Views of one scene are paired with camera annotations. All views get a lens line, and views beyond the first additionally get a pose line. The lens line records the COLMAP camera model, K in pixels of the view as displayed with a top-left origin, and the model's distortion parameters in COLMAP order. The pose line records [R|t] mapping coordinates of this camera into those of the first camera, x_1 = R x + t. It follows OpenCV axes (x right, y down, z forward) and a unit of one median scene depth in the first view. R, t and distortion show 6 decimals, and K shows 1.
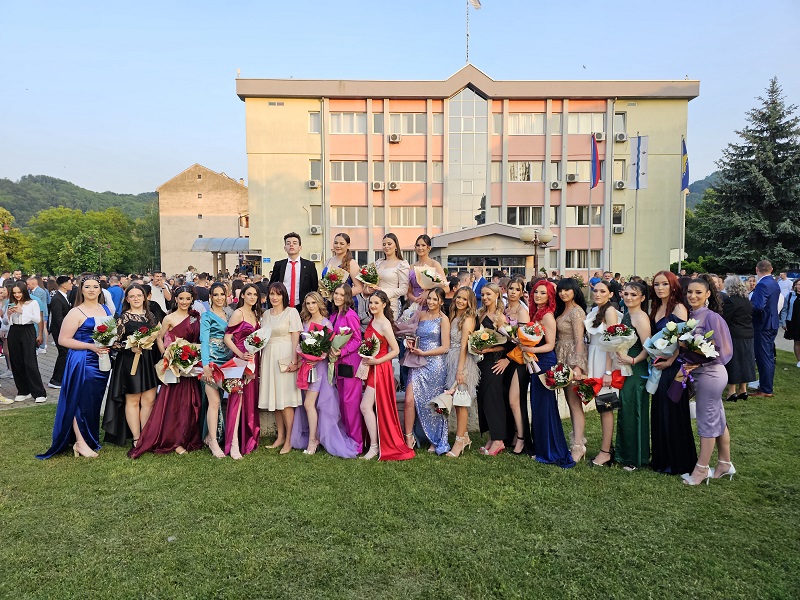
lens RADIAL K [[541.8, 0, 403.2], [0, 541.8, 297.9], [0, 0, 1]] dist [0.074199, -0.056281]
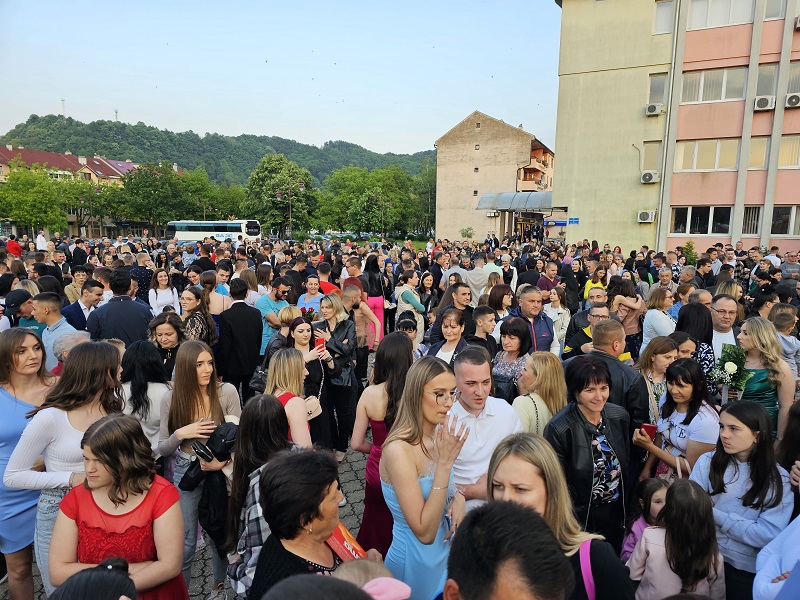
lens RADIAL K [[541.8, 0, 403.2], [0, 541.8, 297.9], [0, 0, 1]] dist [0.074199, -0.056281]
pose [[0.896036, 0.070674, -0.438319, -0.125115], [-0.035156, 0.995443, 0.088636, -0.021946], [0.442586, -0.064011, 0.894438, 0.216695]]
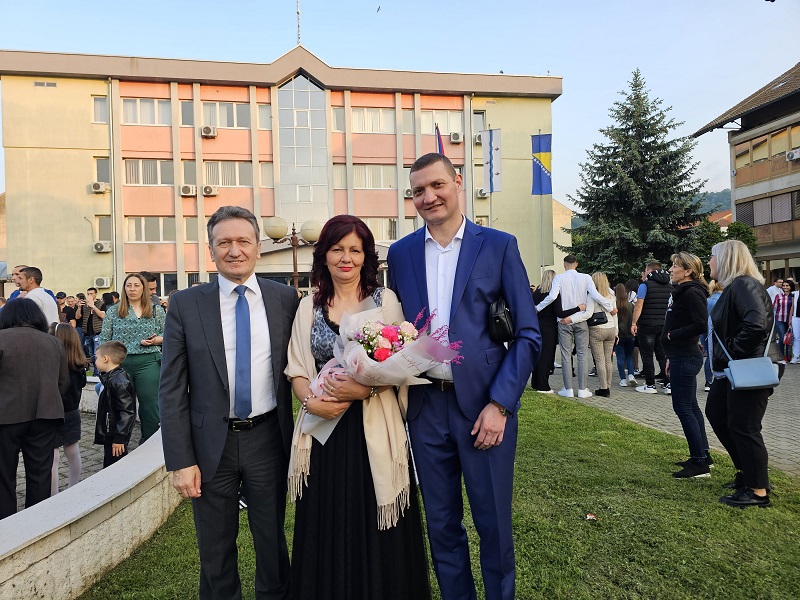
lens RADIAL K [[541.8, 0, 403.2], [0, 541.8, 297.9], [0, 0, 1]] dist [0.074199, -0.056281]
pose [[0.989294, -0.023835, 0.143975, 0.144550], [0.032416, 0.997816, -0.057549, 0.004786], [-0.142289, 0.061600, 0.987906, 0.180459]]
